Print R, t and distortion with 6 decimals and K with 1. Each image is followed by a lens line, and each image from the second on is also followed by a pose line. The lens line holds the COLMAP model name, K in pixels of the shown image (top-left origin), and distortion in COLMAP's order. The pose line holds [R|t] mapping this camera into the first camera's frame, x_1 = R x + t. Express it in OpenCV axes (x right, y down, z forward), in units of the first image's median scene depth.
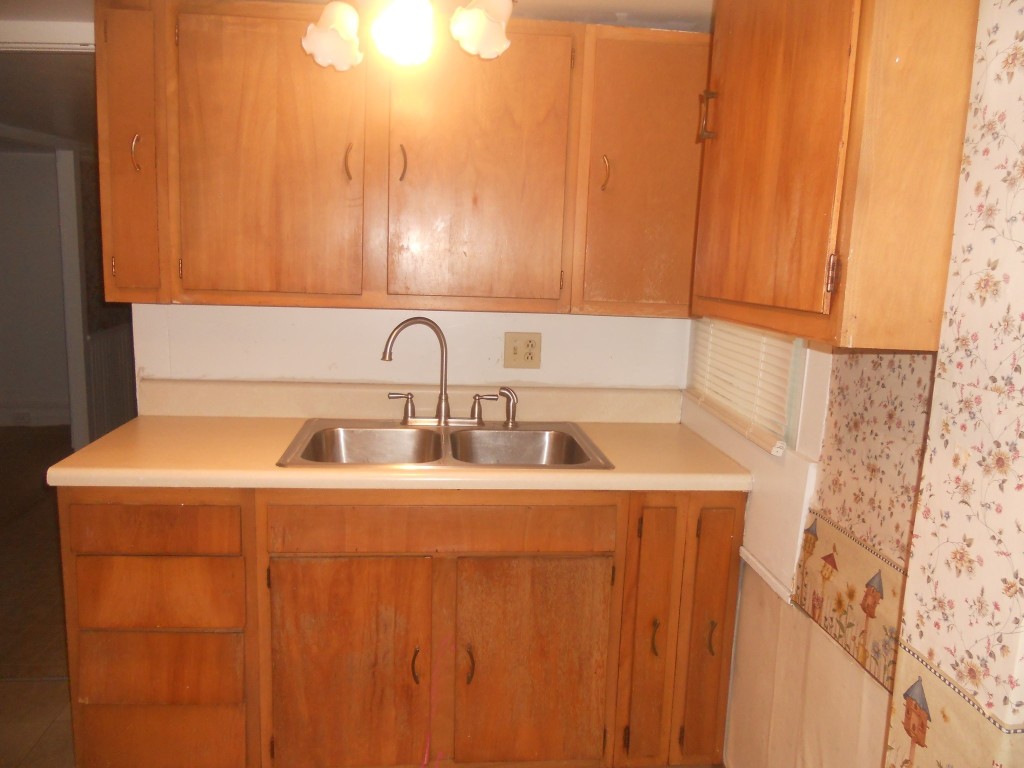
lens RADIAL K [[812.7, 0, 503.2], [0, 812.7, 395.2], [0, 0, 1]] dist [-0.057089, 0.060511]
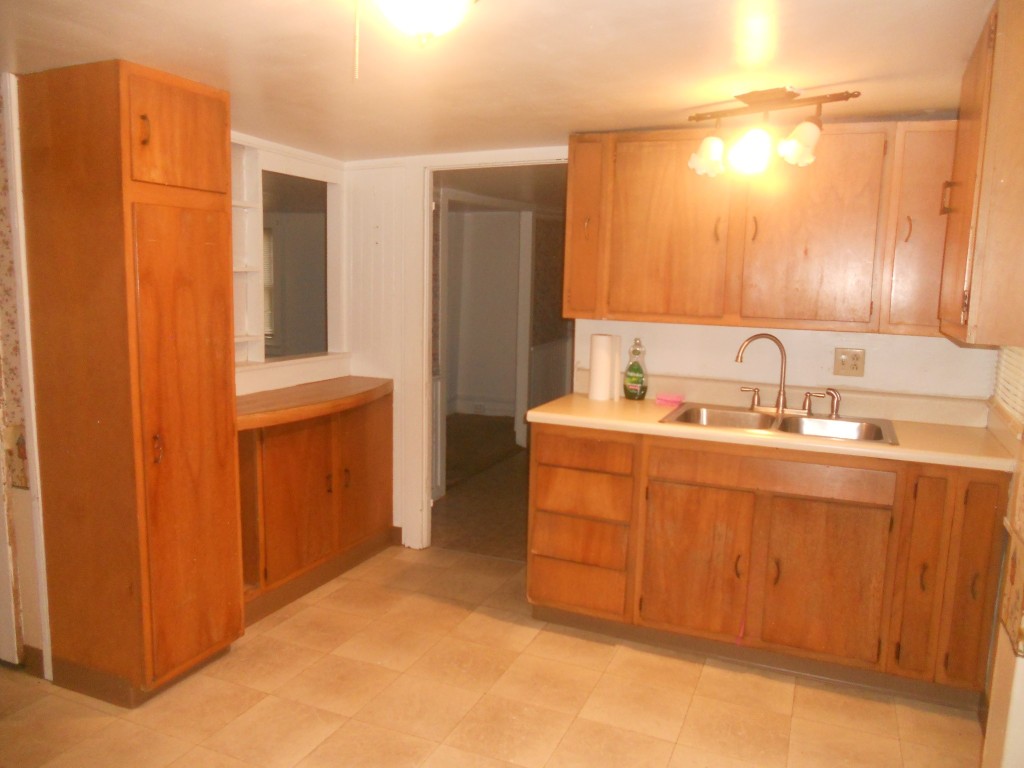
lens RADIAL K [[812.7, 0, 503.2], [0, 812.7, 395.2], [0, 0, 1]] dist [-0.057089, 0.060511]
pose [[0.881145, 0.058601, -0.469201, 0.184331], [-0.074579, 0.997094, -0.015526, 0.076281], [0.466928, 0.048673, 0.882955, -0.512914]]
